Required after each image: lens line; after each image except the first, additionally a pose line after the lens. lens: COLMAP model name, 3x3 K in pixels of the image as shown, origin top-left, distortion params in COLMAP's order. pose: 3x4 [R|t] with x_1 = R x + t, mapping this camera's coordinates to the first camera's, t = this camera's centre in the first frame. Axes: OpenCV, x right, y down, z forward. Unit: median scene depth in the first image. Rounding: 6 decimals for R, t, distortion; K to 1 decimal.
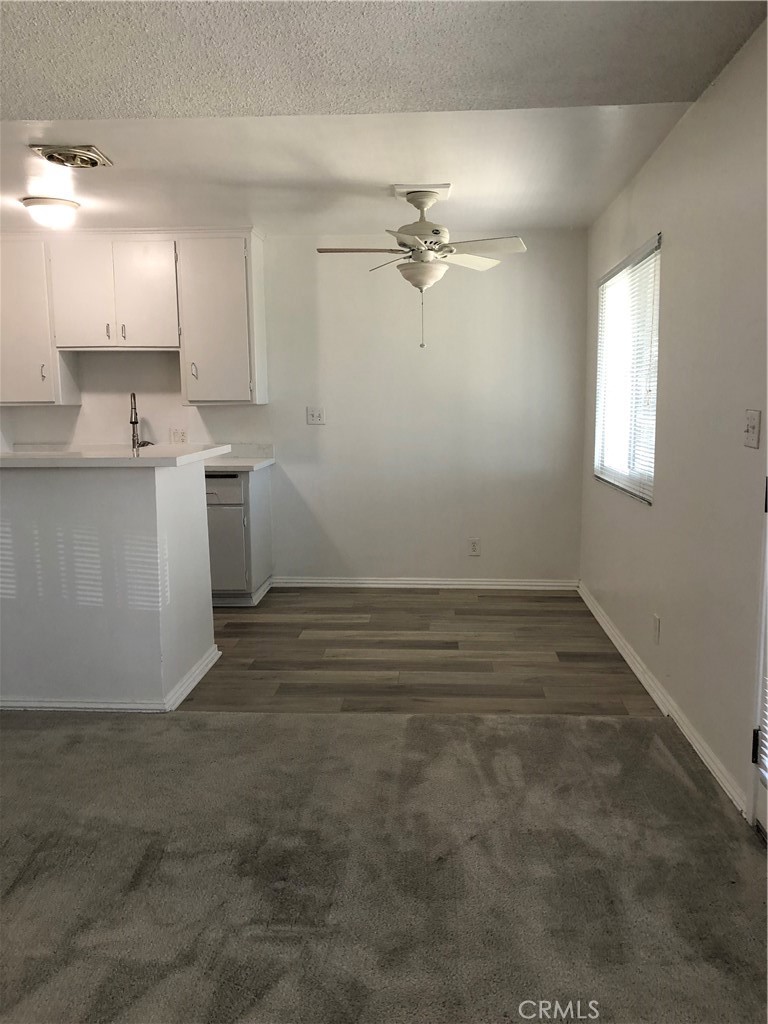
lens RADIAL K [[852.5, 0, 389.4], [0, 852.5, 507.5], [0, 0, 1]] dist [0.038245, -0.020816]
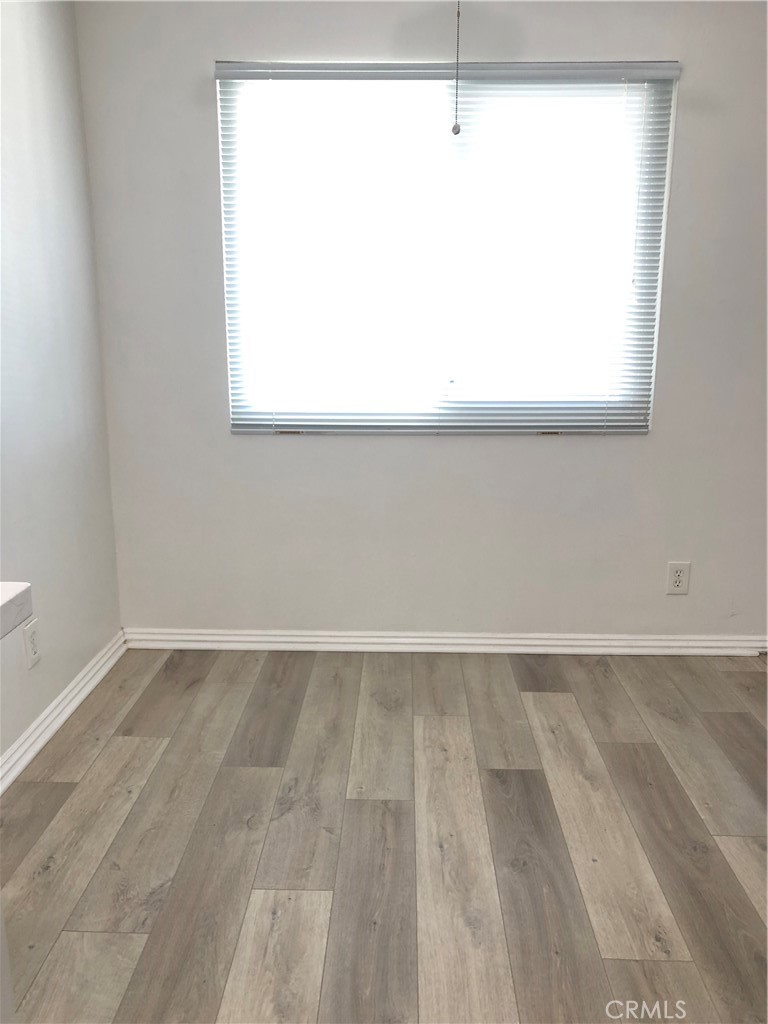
lens RADIAL K [[852.5, 0, 389.9], [0, 852.5, 512.7], [0, 0, 1]] dist [0.038245, -0.020816]
pose [[-0.045924, -0.226607, 0.972903, -0.435341], [0.120868, 0.965515, 0.230591, -0.134384], [-0.991606, 0.128183, -0.016950, 1.185510]]
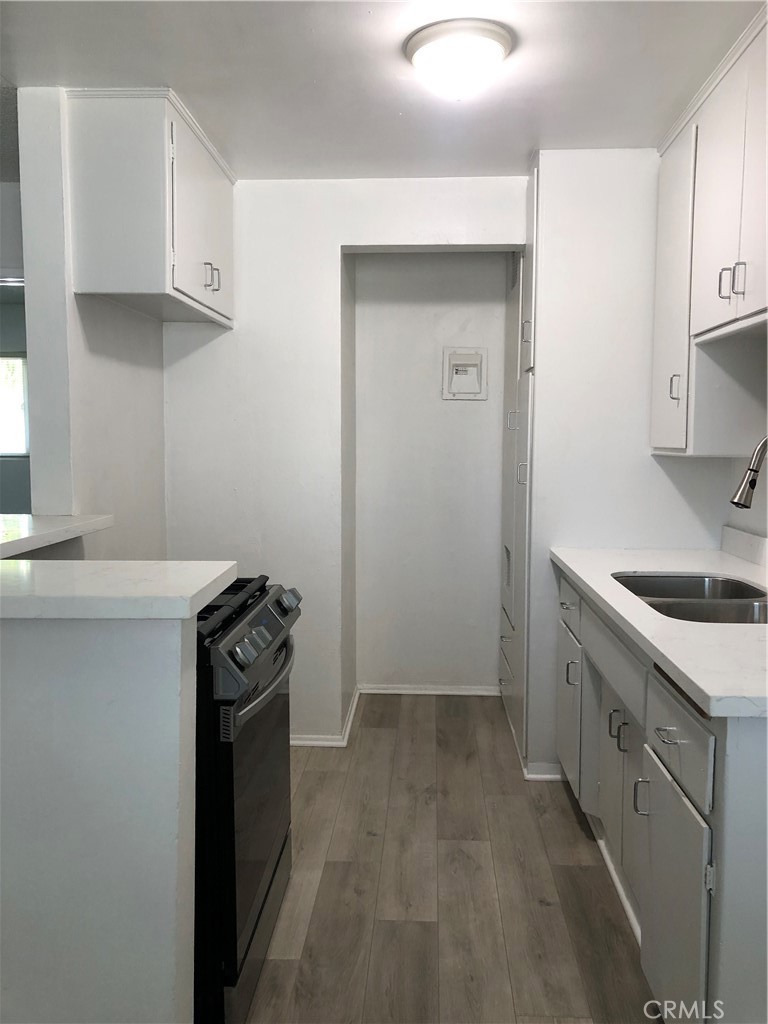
lens RADIAL K [[852.5, 0, 381.2], [0, 852.5, 513.4], [0, 0, 1]] dist [0.038245, -0.020816]
pose [[0.011462, 0.096300, -0.995286, 0.139877], [-0.129578, 0.987102, 0.094016, -0.153074], [0.991503, 0.127890, 0.023792, 1.137271]]
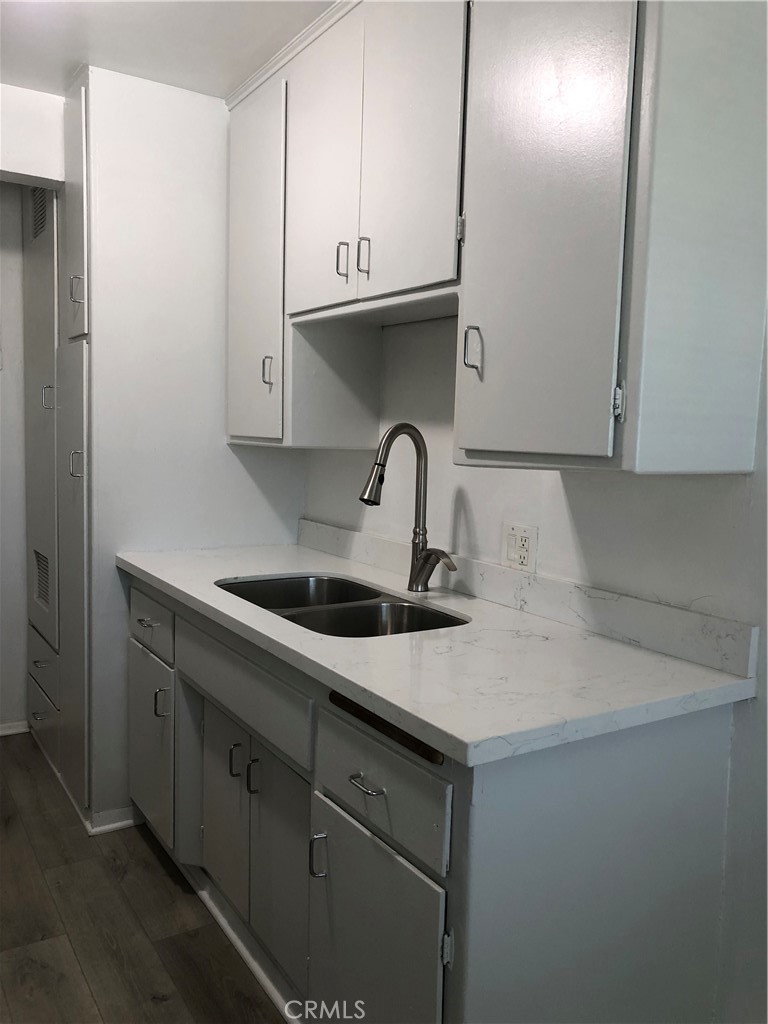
lens RADIAL K [[852.5, 0, 391.6], [0, 852.5, 508.1], [0, 0, 1]] dist [0.038245, -0.020816]
pose [[0.589836, 0.099646, -0.801351, 0.007295], [-0.135866, 0.990457, 0.023156, -0.146331], [0.796011, 0.095218, 0.597746, 1.084898]]
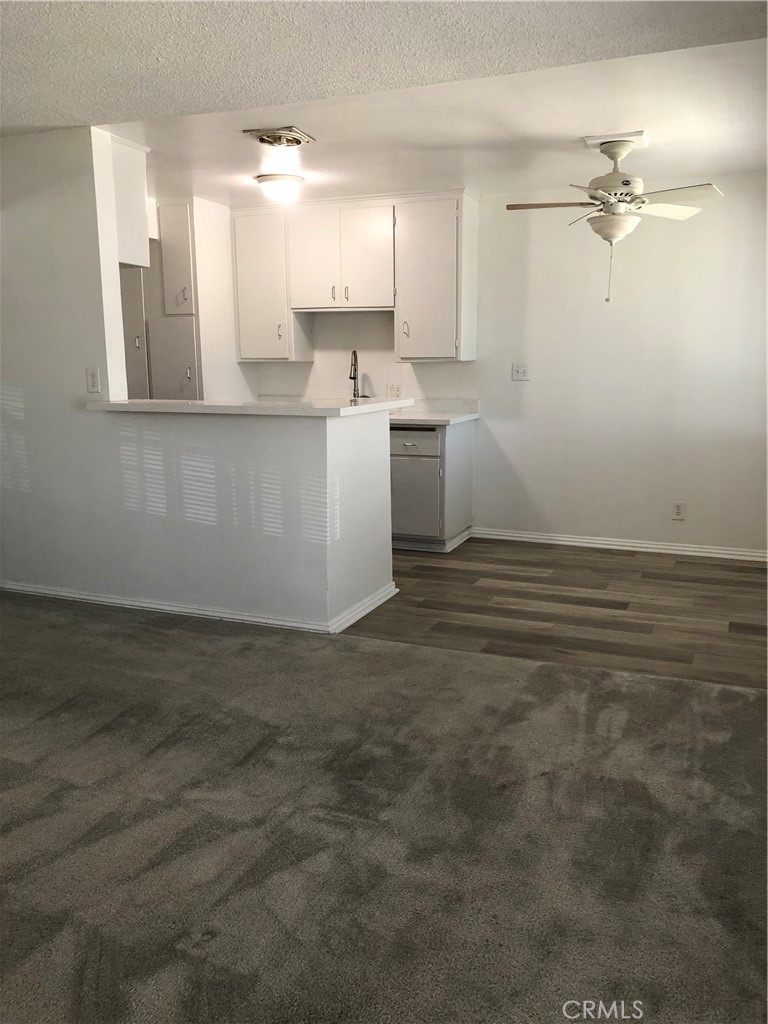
lens RADIAL K [[852.5, 0, 388.8], [0, 852.5, 505.2], [0, 0, 1]] dist [0.038245, -0.020816]
pose [[0.944105, 0.059364, -0.324257, 0.149182], [-0.044756, 0.997626, 0.052333, 0.005925], [0.326594, -0.034895, 0.944520, -0.027003]]
